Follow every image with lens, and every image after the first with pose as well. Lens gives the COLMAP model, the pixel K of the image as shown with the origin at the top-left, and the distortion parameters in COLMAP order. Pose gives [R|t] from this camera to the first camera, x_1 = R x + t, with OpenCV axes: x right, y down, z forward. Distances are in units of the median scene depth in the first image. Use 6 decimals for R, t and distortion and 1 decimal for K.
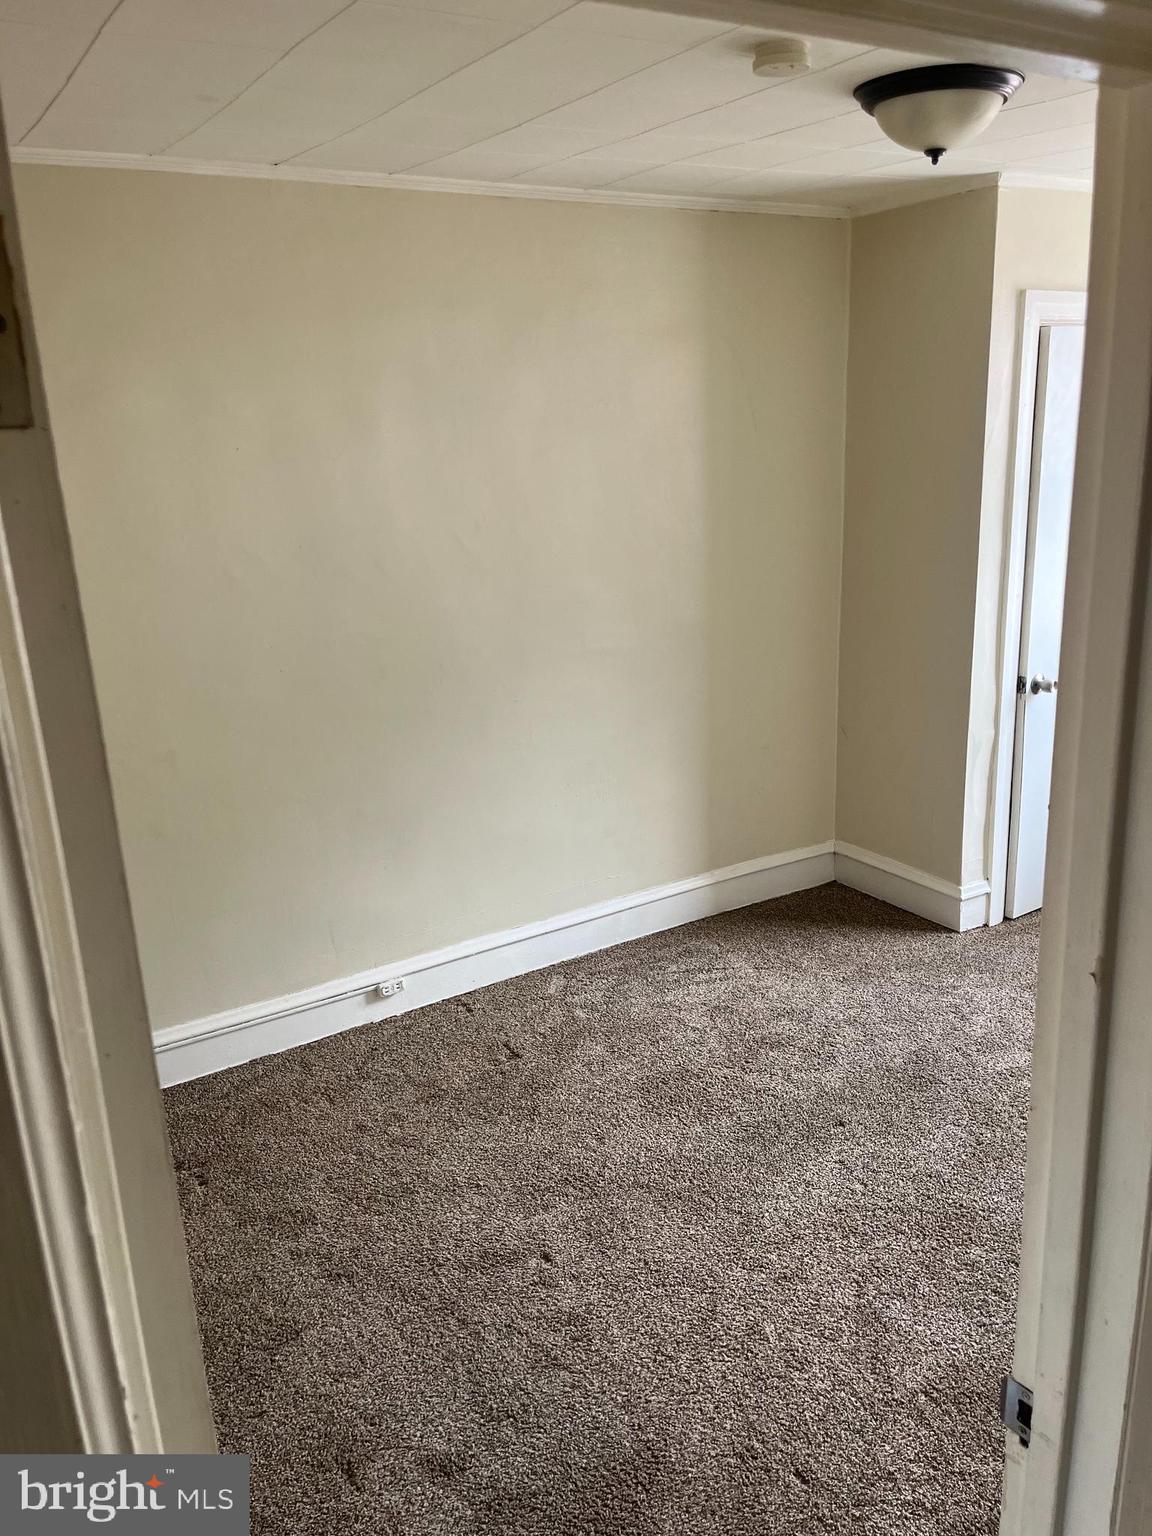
lens RADIAL K [[1176.1, 0, 575.8], [0, 1176.1, 772.9], [0, 0, 1]] dist [0.060134, -0.073789]
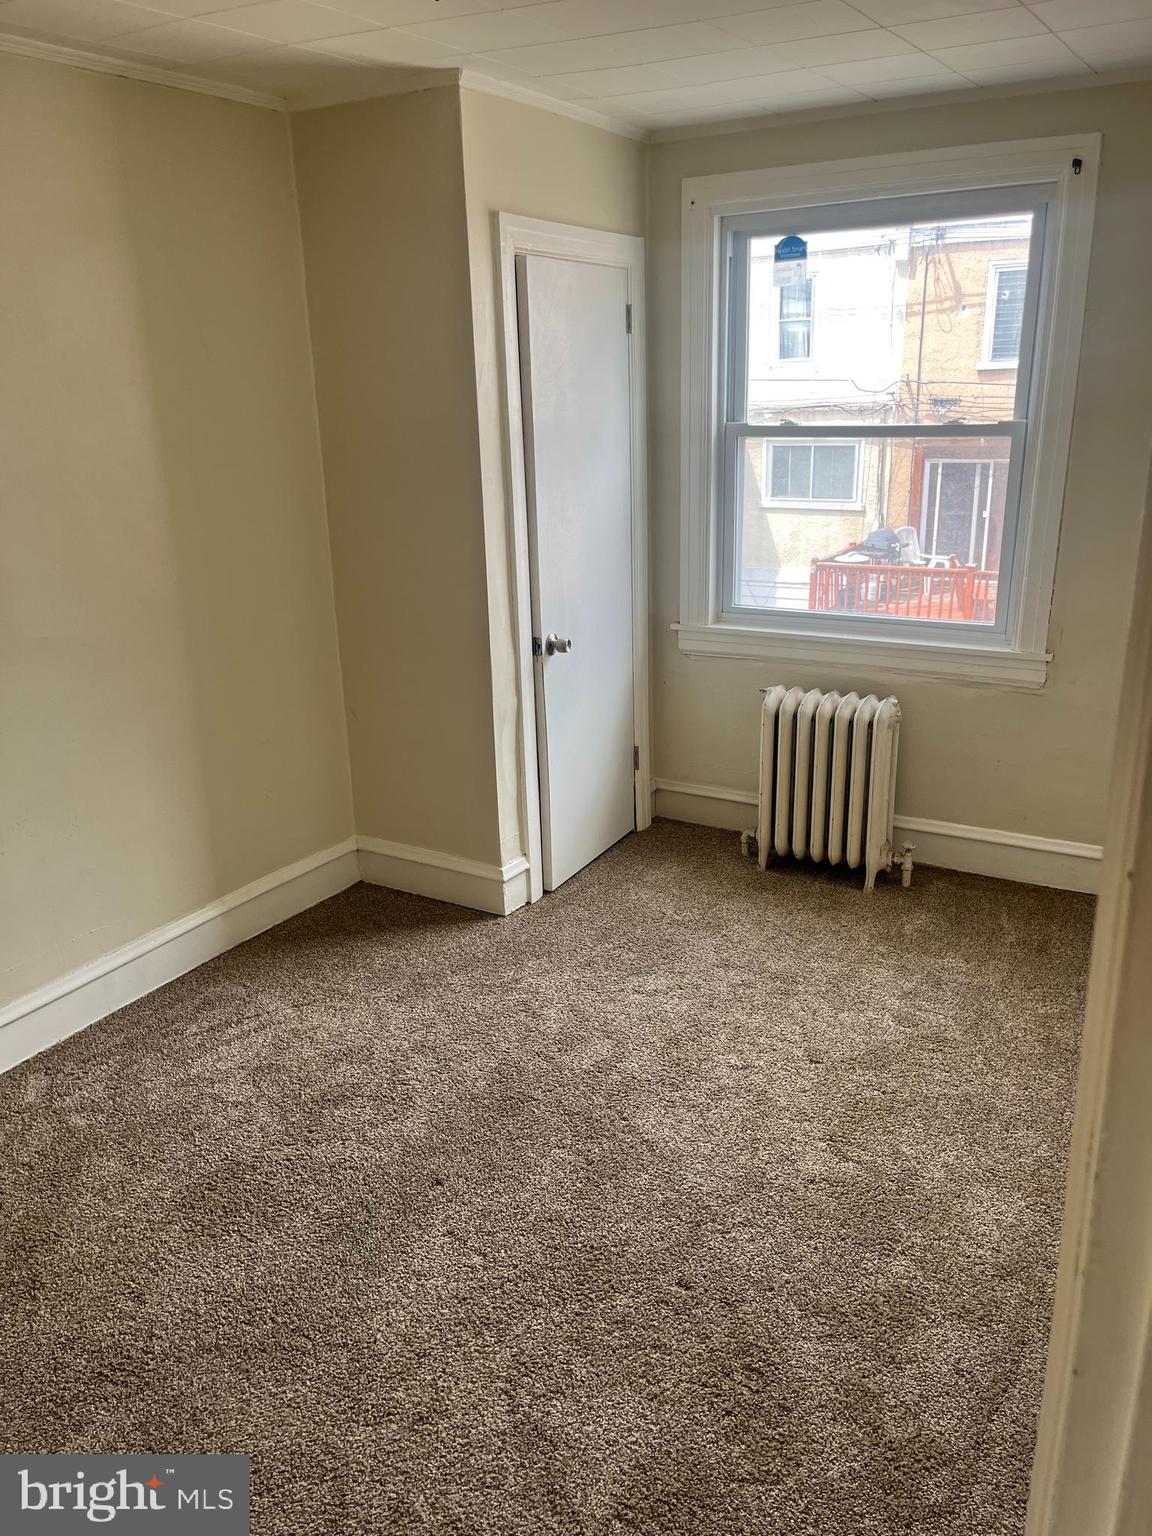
lens RADIAL K [[1176.1, 0, 591.9], [0, 1176.1, 771.9], [0, 0, 1]] dist [0.060134, -0.073789]
pose [[0.886931, -0.125314, 0.444579, -0.015400], [0.113987, 0.992108, 0.052244, -0.022551], [-0.447617, 0.004340, 0.894215, 0.170469]]
